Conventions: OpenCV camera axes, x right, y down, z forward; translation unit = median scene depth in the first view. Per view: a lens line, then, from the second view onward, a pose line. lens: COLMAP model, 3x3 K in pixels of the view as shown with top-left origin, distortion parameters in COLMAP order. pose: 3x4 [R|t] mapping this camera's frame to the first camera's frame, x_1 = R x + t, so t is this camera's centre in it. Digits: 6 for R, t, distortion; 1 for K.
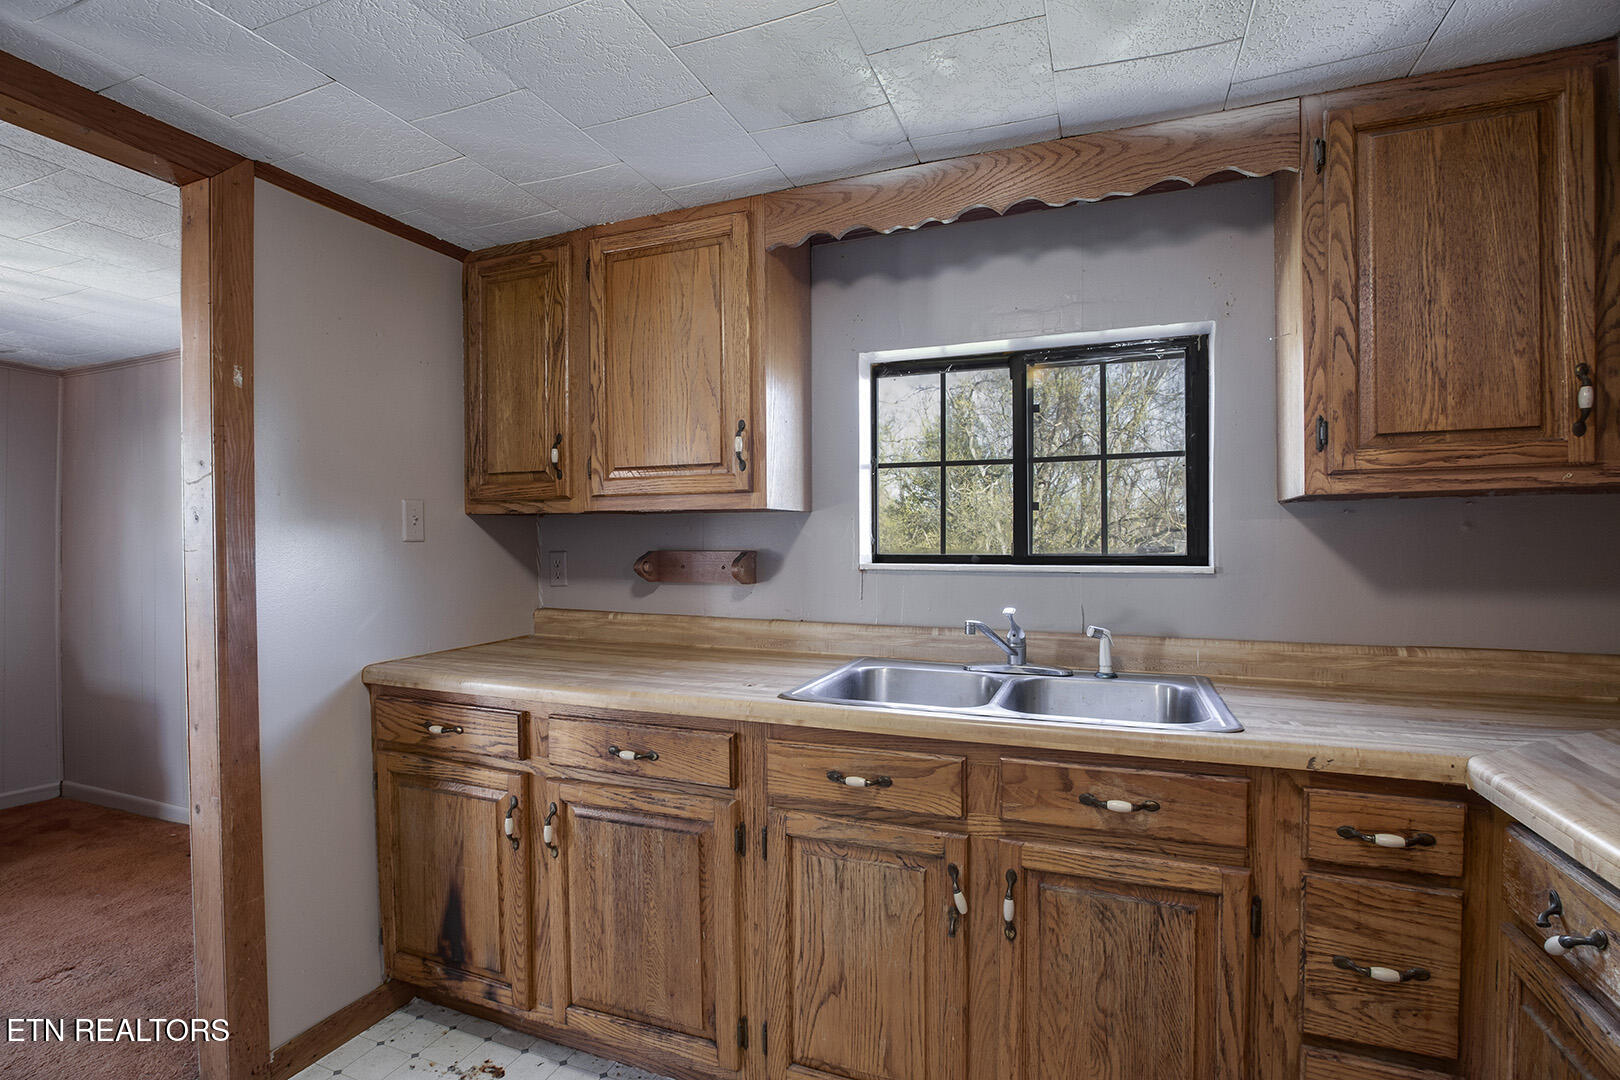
lens RADIAL K [[790.2, 0, 810.0], [0, 790.2, 540.0], [0, 0, 1]] dist [-0.001806, -0.000514]
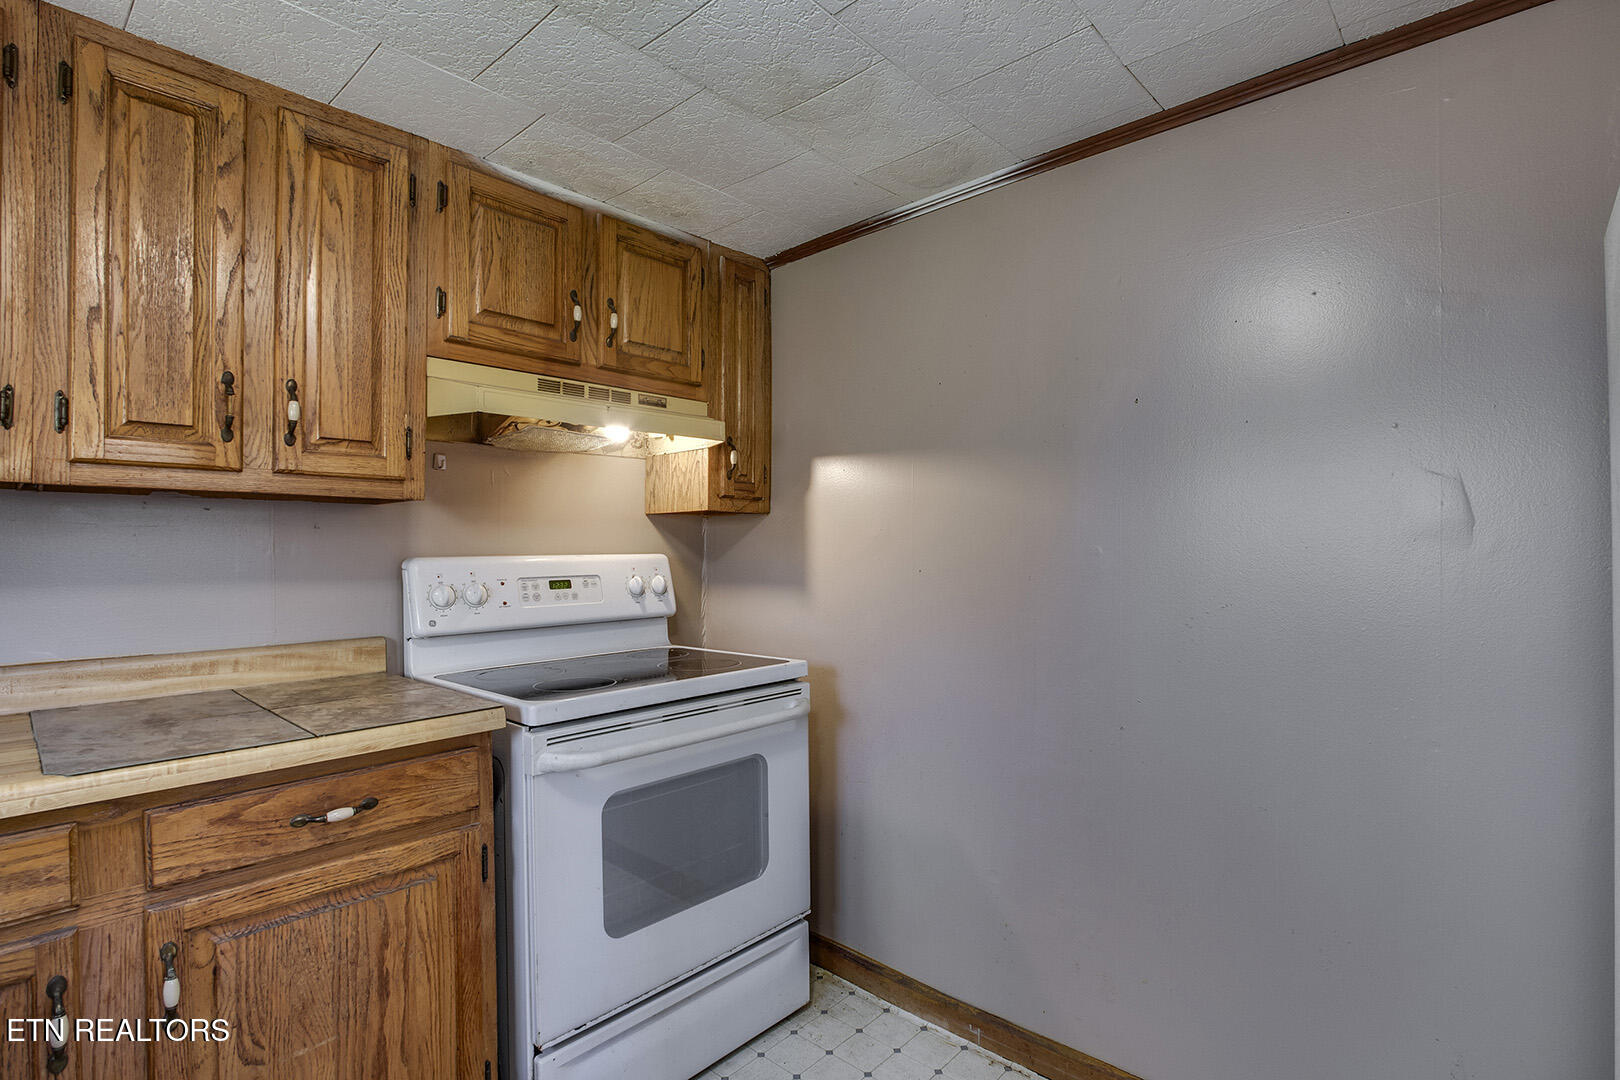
lens RADIAL K [[790.2, 0, 810.0], [0, 790.2, 540.0], [0, 0, 1]] dist [-0.001806, -0.000514]
pose [[0.359656, 0.001323, 0.933084, -0.396489], [-0.006624, 0.999977, 0.001136, 0.002065], [-0.933062, -0.006589, 0.359656, 0.152321]]
